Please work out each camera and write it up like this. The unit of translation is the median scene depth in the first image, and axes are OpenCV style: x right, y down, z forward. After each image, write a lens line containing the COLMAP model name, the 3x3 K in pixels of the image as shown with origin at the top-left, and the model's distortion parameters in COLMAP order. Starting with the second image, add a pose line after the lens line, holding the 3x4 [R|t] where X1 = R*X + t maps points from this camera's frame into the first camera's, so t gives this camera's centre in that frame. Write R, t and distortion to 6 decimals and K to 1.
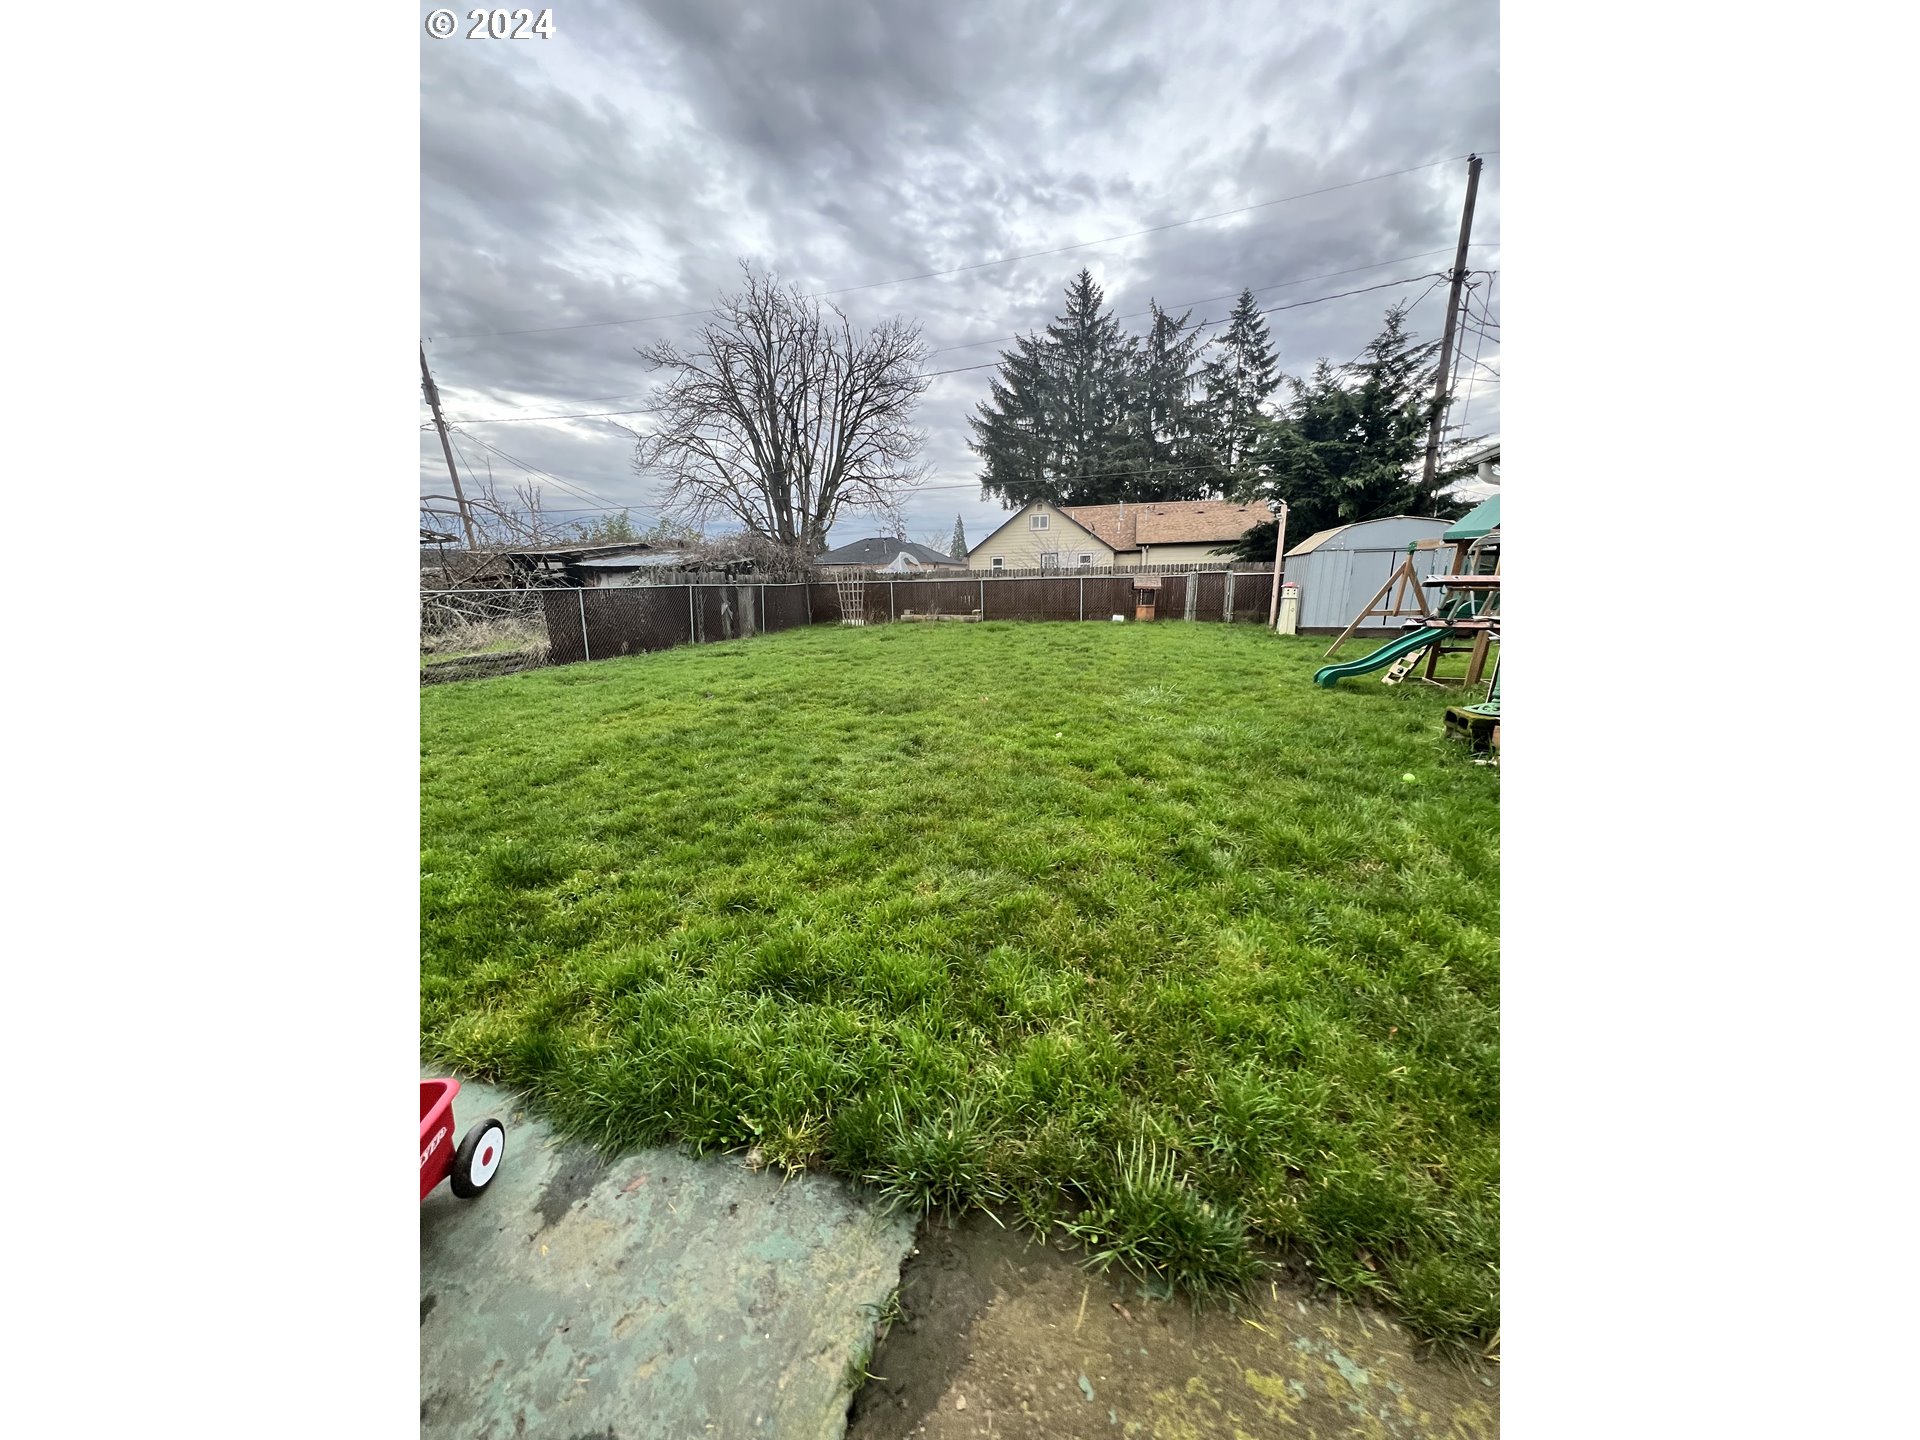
lens RADIAL K [[576.5, 0, 961.6], [0, 576.5, 715.3], [0, 0, 1]] dist [-0.000774, 0.000264]
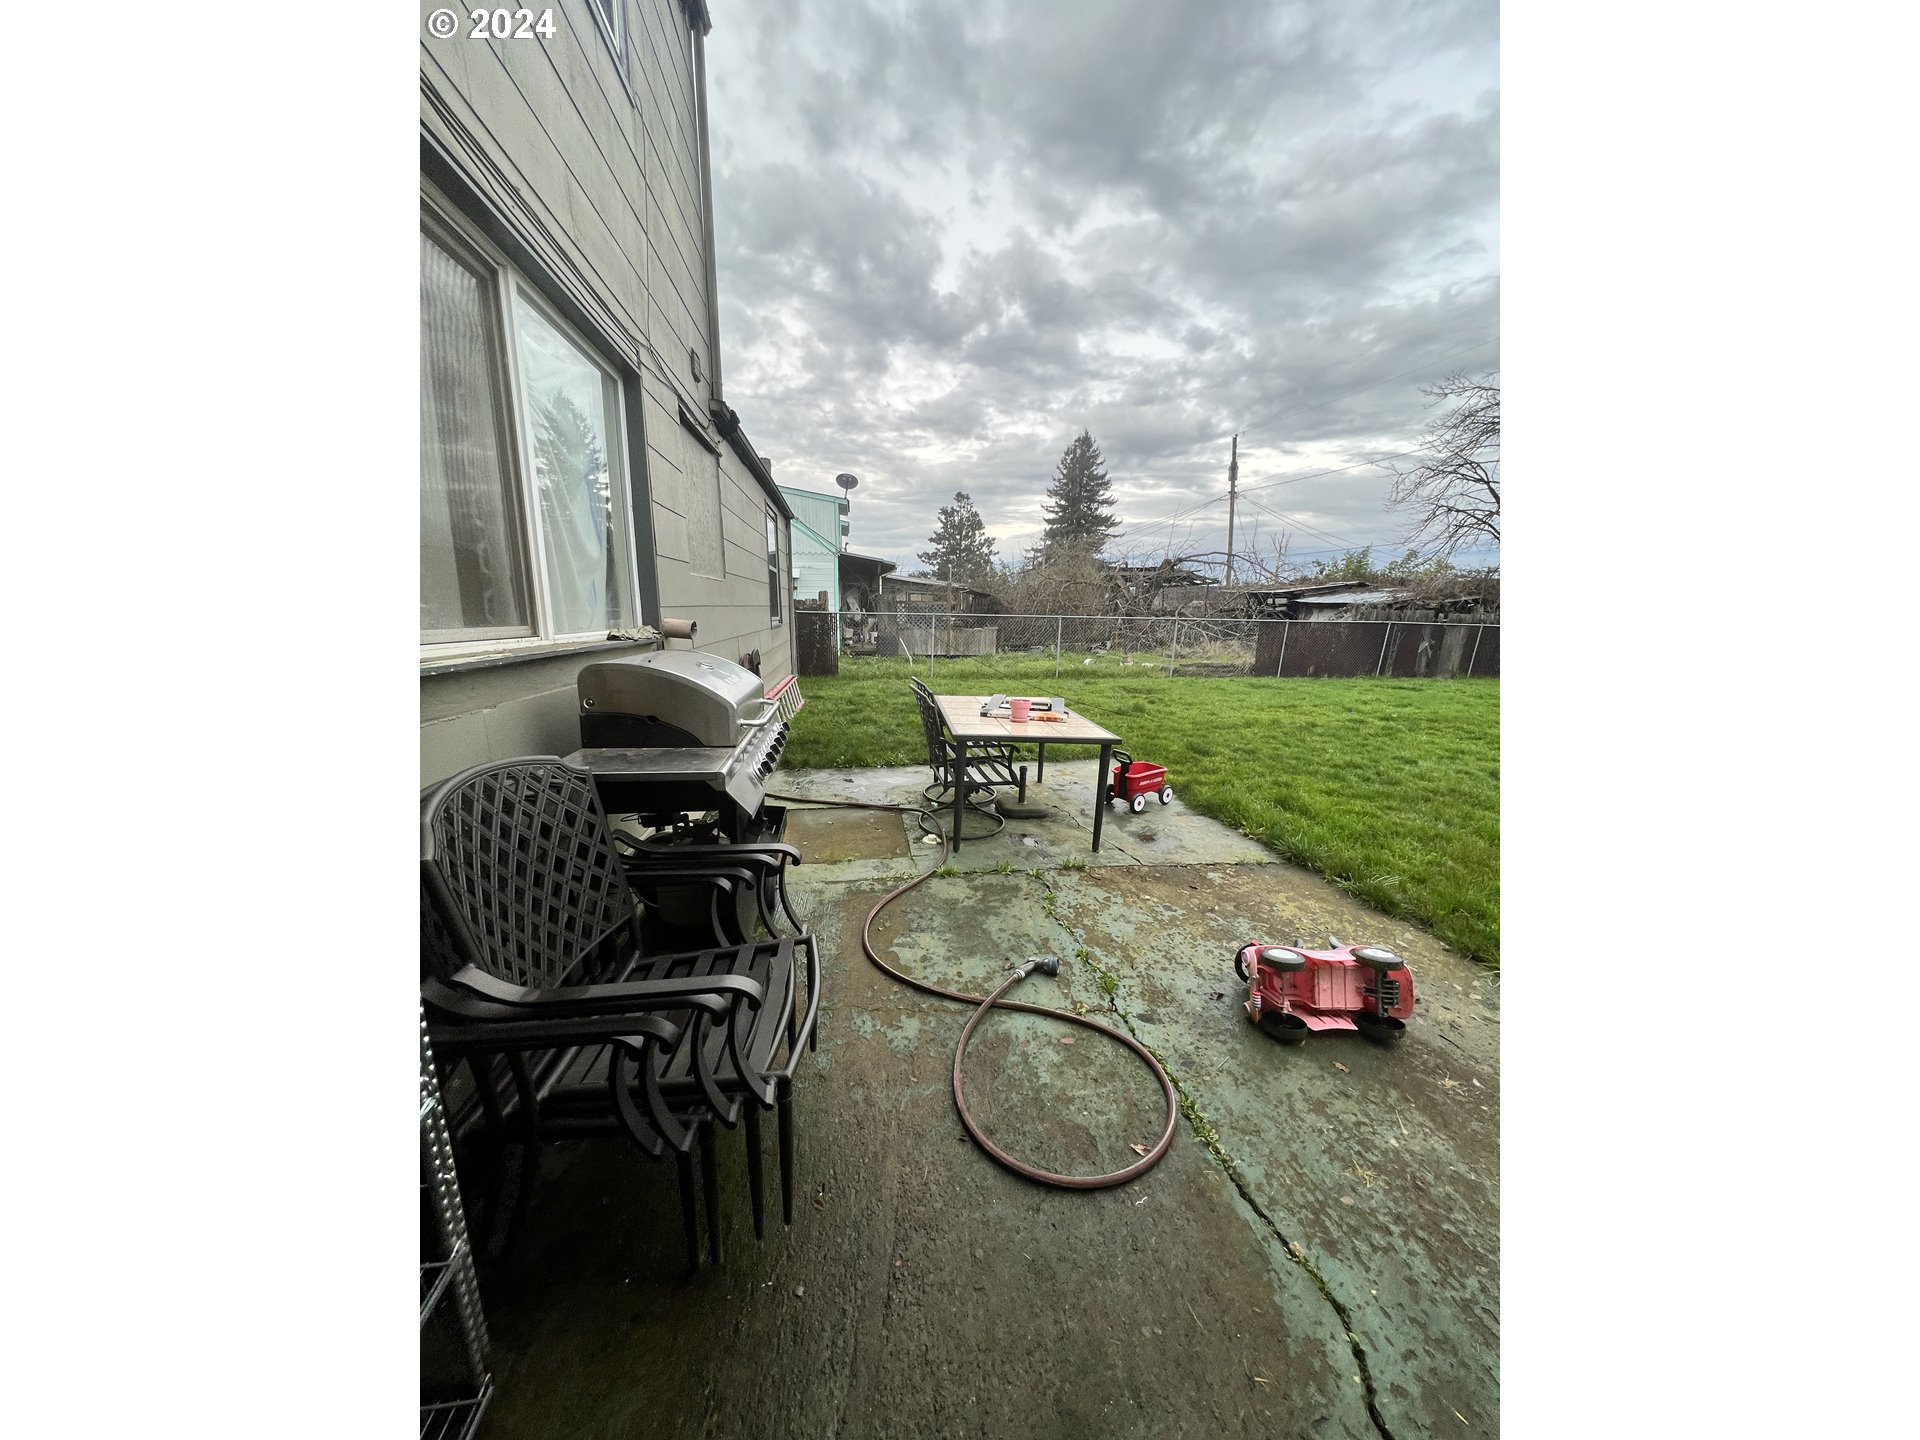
lens RADIAL K [[576.5, 0, 961.8], [0, 576.5, 727.3], [0, 0, 1]] dist [-0.000774, 0.000264]
pose [[0.446990, 0.203878, -0.870996, 0.132282], [-0.233478, 0.966521, 0.106419, 0.031030], [0.863532, 0.155790, 0.479626, -0.152136]]
